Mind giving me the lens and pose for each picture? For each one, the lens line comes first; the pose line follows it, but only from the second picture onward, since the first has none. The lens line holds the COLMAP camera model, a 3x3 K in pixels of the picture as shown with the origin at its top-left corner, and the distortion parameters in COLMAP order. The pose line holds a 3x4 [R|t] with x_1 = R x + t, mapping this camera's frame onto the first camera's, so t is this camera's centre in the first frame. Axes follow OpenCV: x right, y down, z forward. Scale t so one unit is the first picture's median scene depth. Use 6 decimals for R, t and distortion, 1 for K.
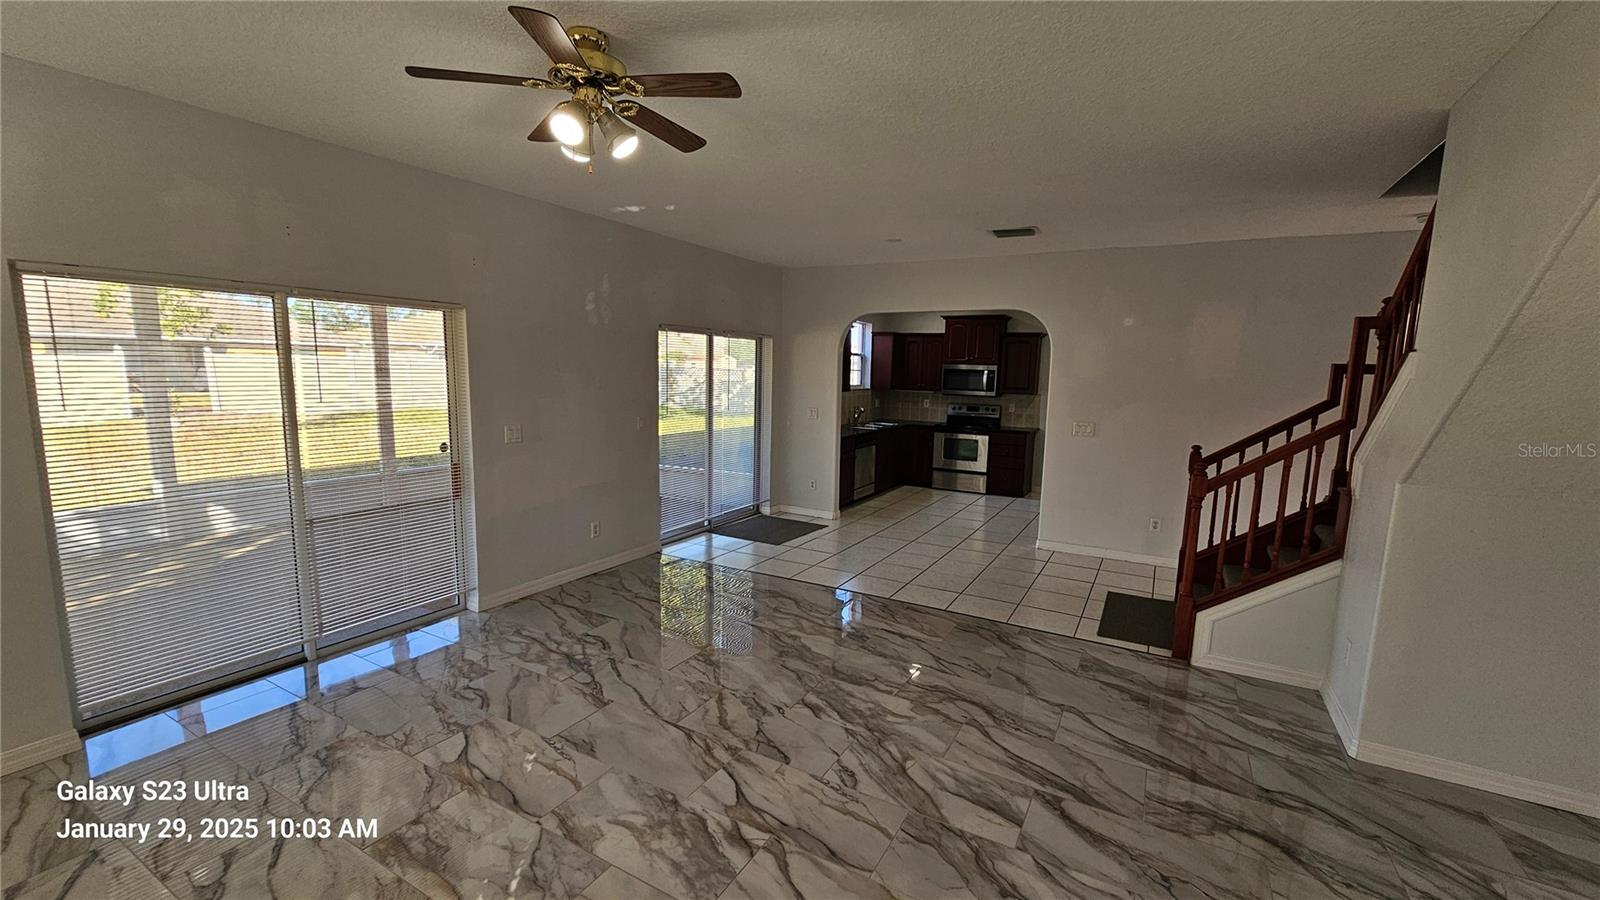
lens RADIAL K [[648.4, 0, 804.0], [0, 648.4, 458.7], [0, 0, 1]] dist [0.001725, -0.000211]
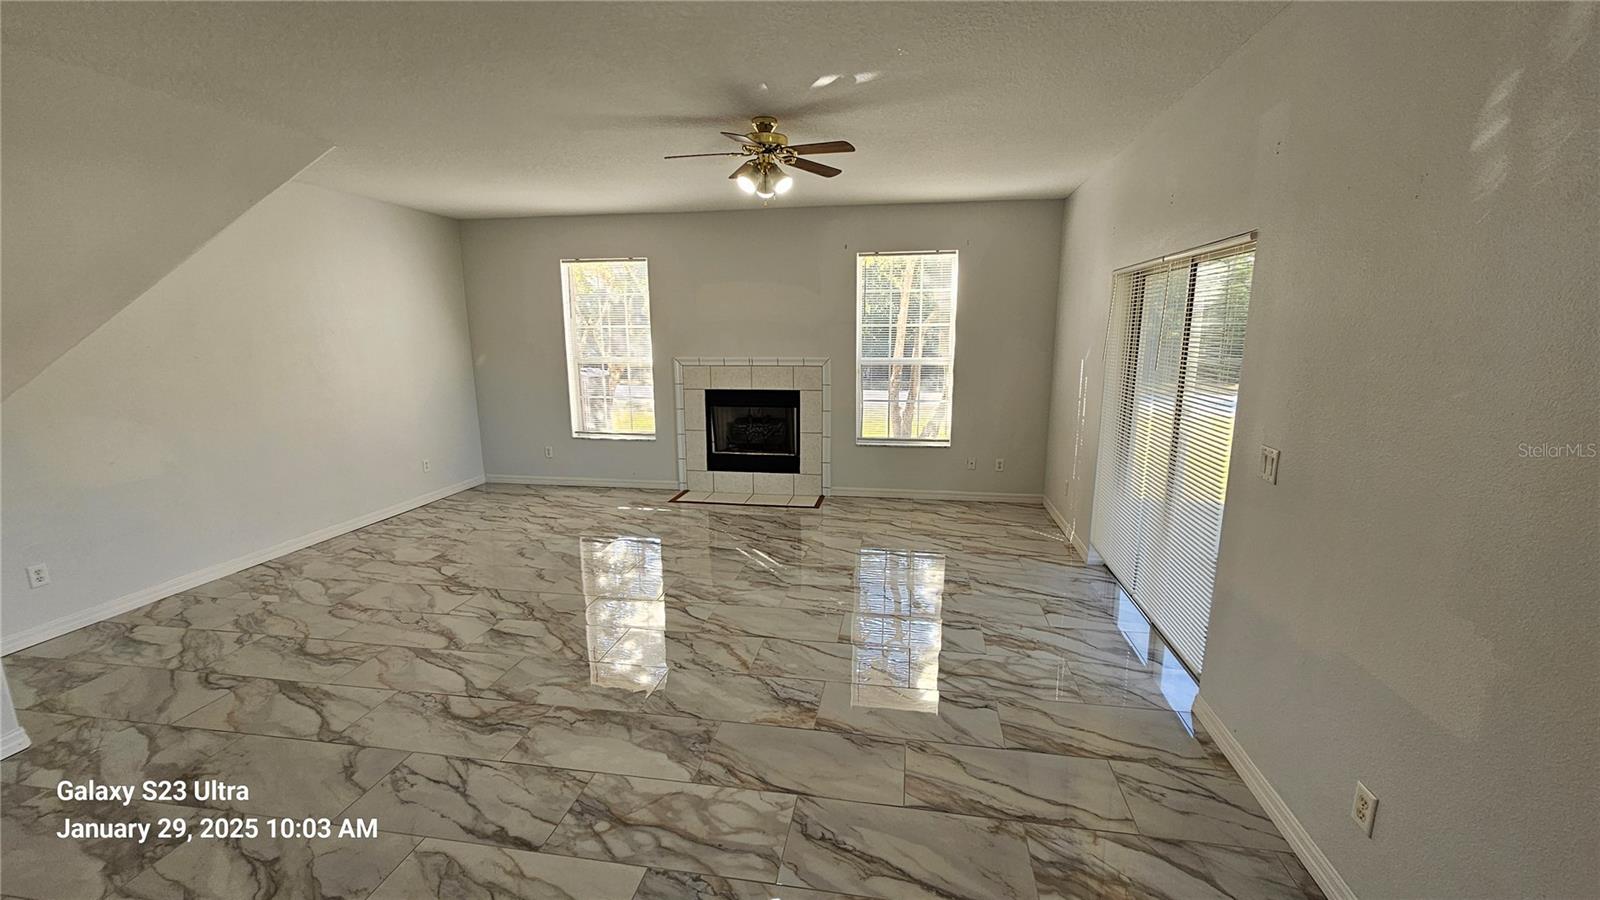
lens RADIAL K [[648.4, 0, 804.0], [0, 648.4, 458.7], [0, 0, 1]] dist [0.001725, -0.000211]
pose [[-0.940068, 0.046655, -0.337780, 0.105775], [-0.067289, 0.945735, 0.317897, -0.248935], [0.334281, 0.321573, -0.885916, 1.823595]]
